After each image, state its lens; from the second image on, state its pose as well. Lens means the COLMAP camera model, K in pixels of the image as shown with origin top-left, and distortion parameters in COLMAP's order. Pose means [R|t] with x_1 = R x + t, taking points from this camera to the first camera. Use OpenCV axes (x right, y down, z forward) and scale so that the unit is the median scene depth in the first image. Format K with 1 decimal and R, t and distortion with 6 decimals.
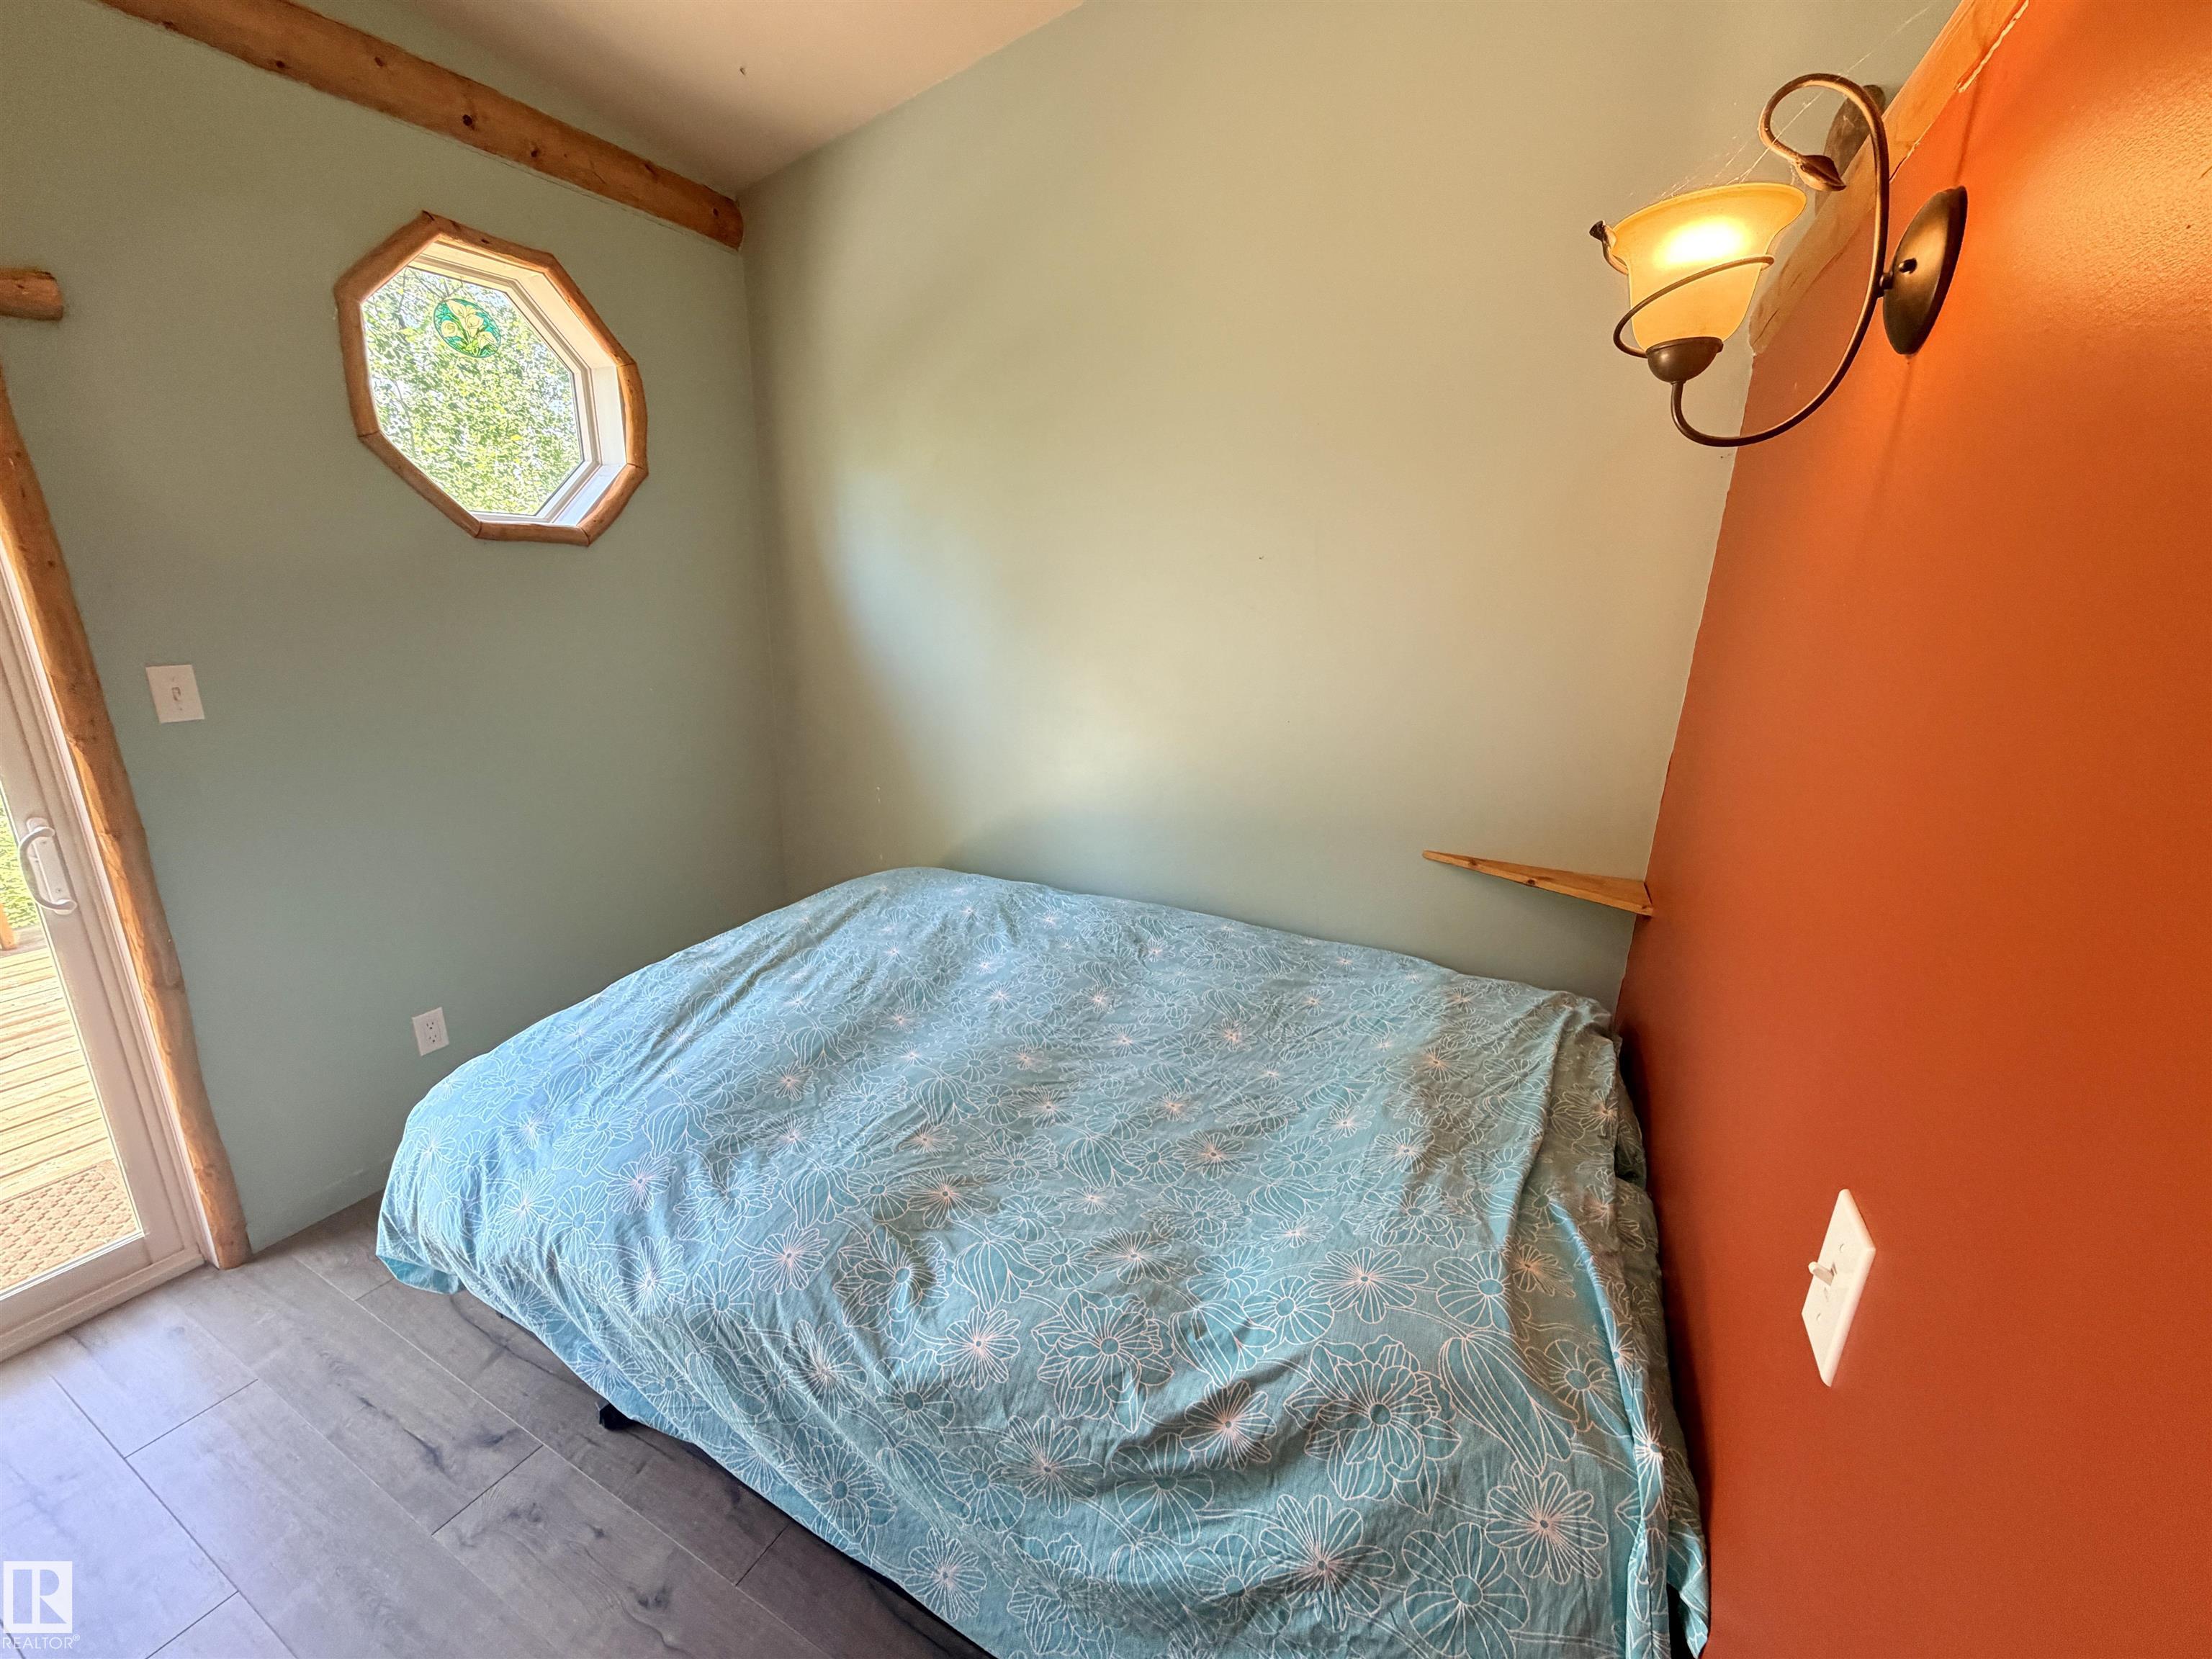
lens RADIAL K [[885.8, 0, 1103.8], [0, 885.8, 829.4], [0, 0, 1]] dist [-0.002118, -0.000163]
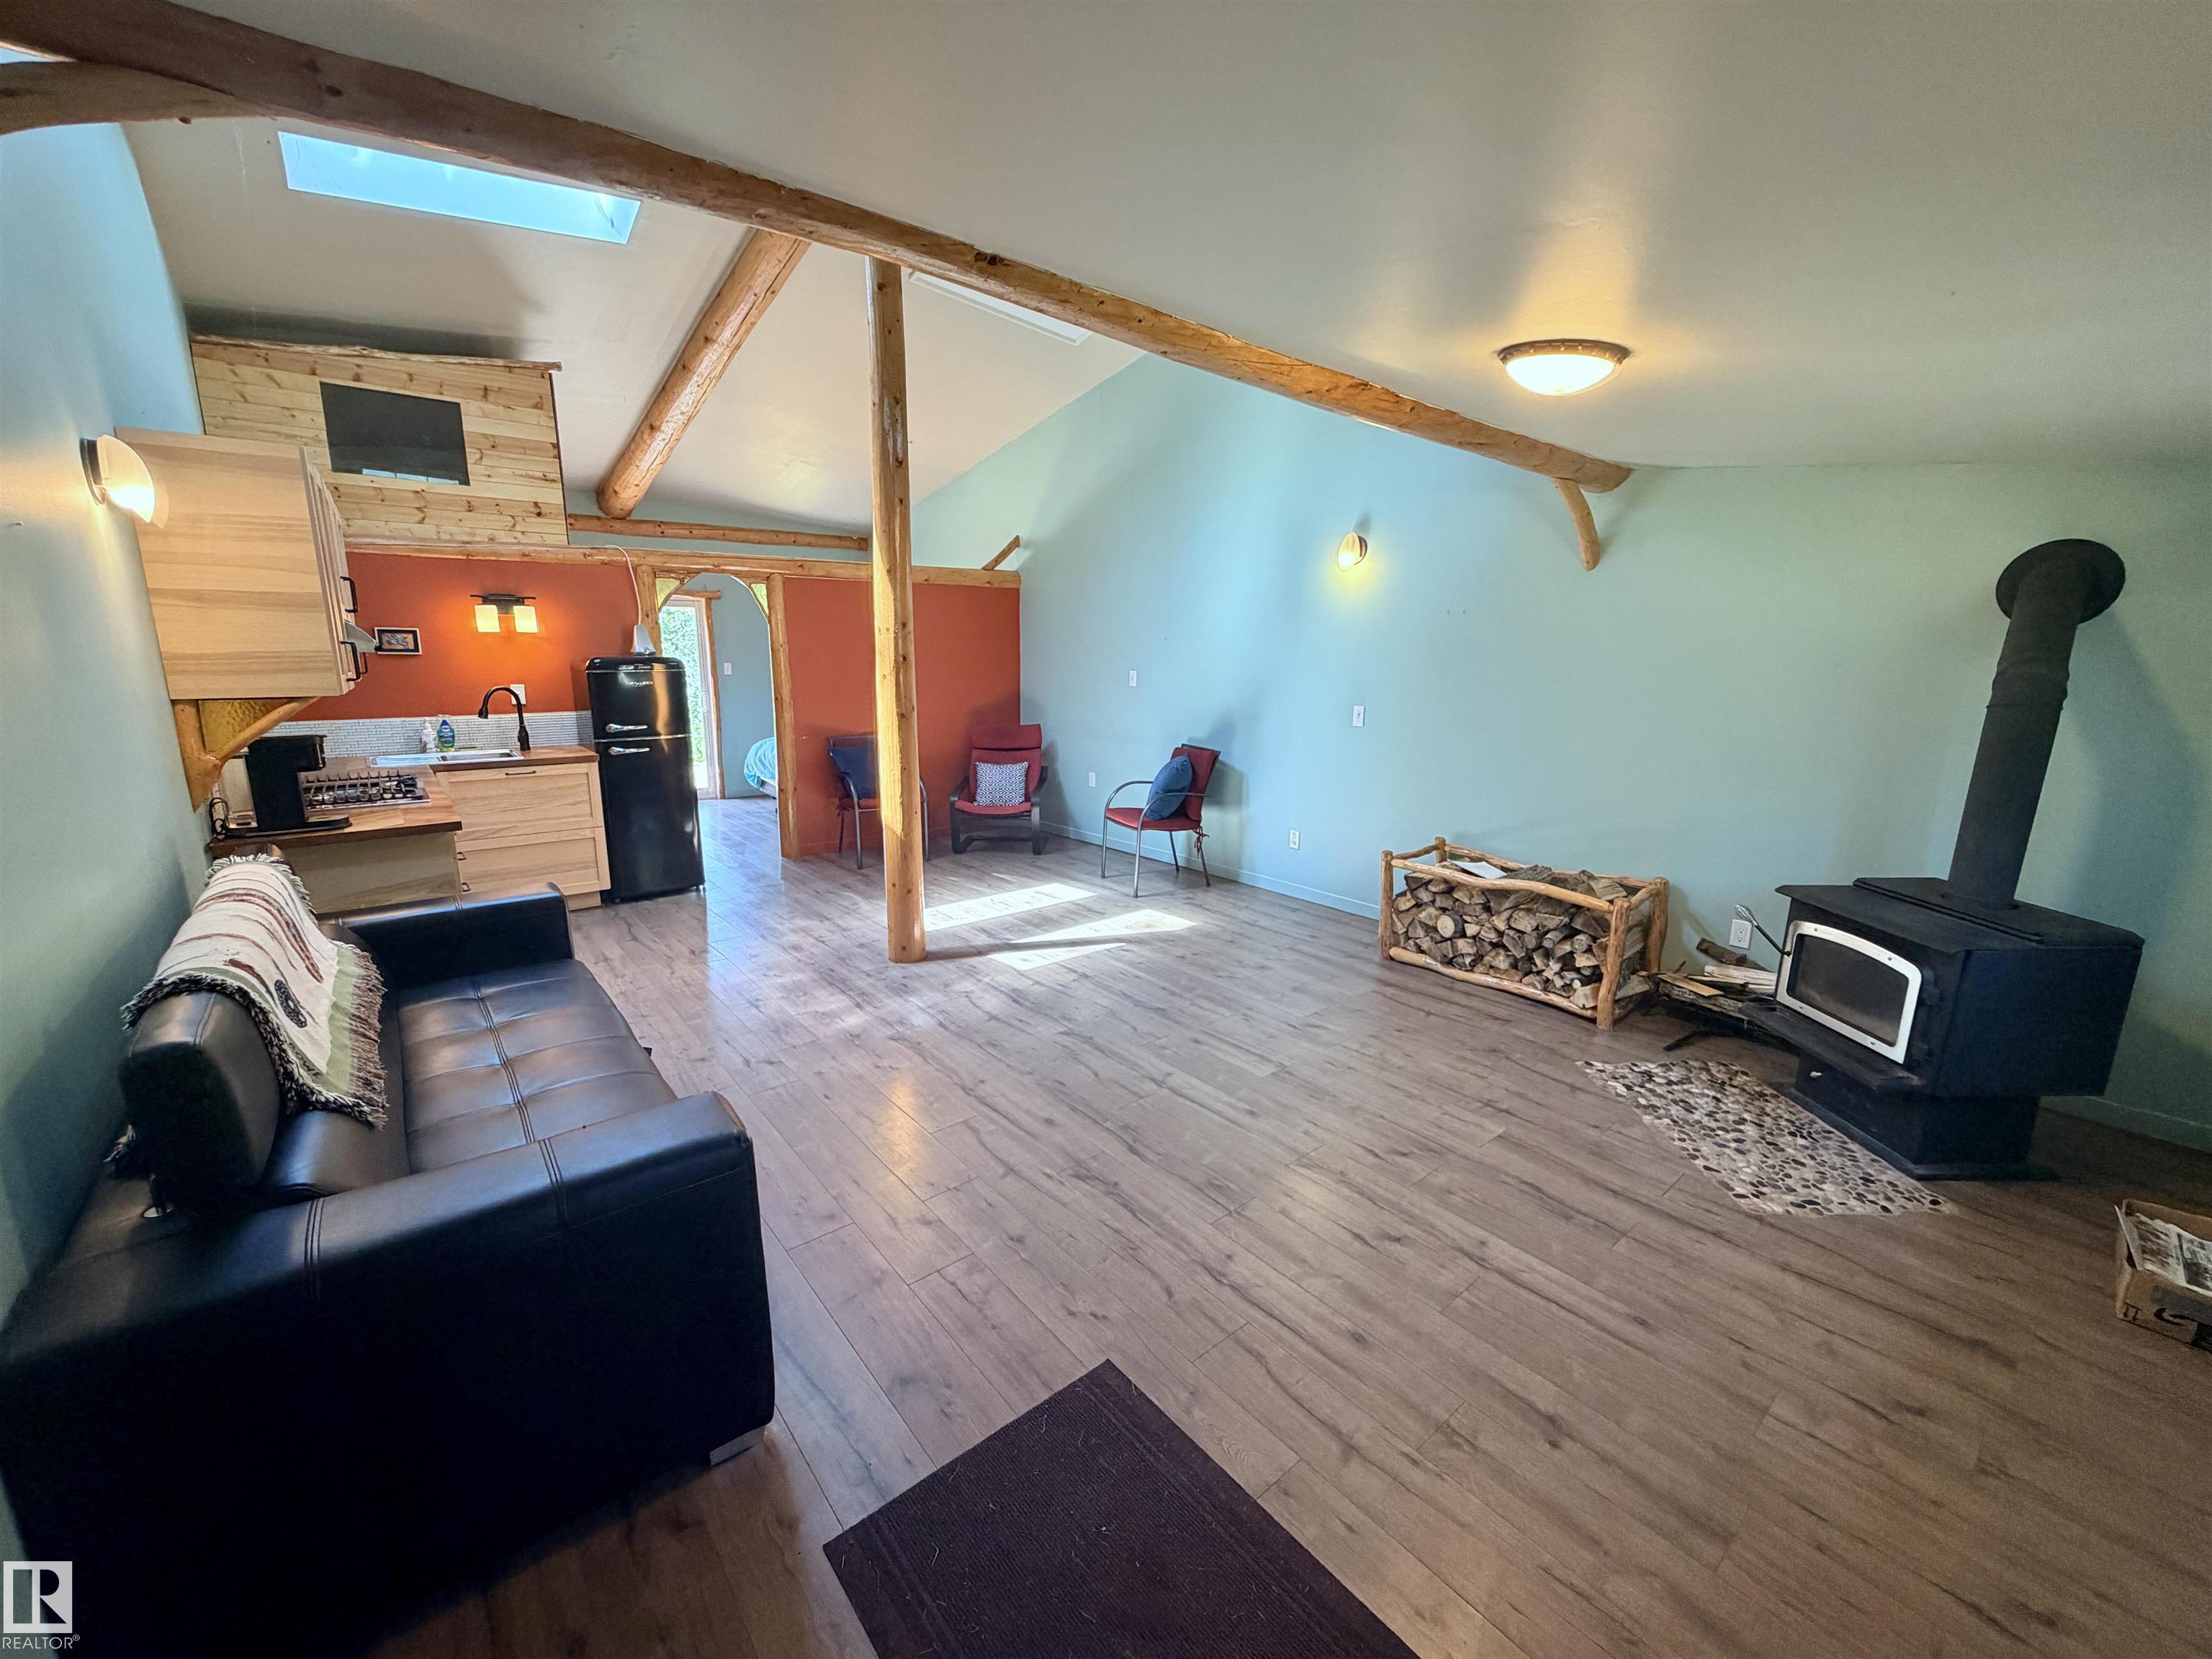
lens RADIAL K [[885.8, 0, 1102.0], [0, 885.8, 841.0], [0, 0, 1]] dist [-0.002118, -0.000163]
pose [[0.918662, 0.072621, -0.388311, 2.523538], [-0.100043, 0.993683, -0.050844, 0.758327], [0.382166, 0.085556, 0.920124, -2.351581]]
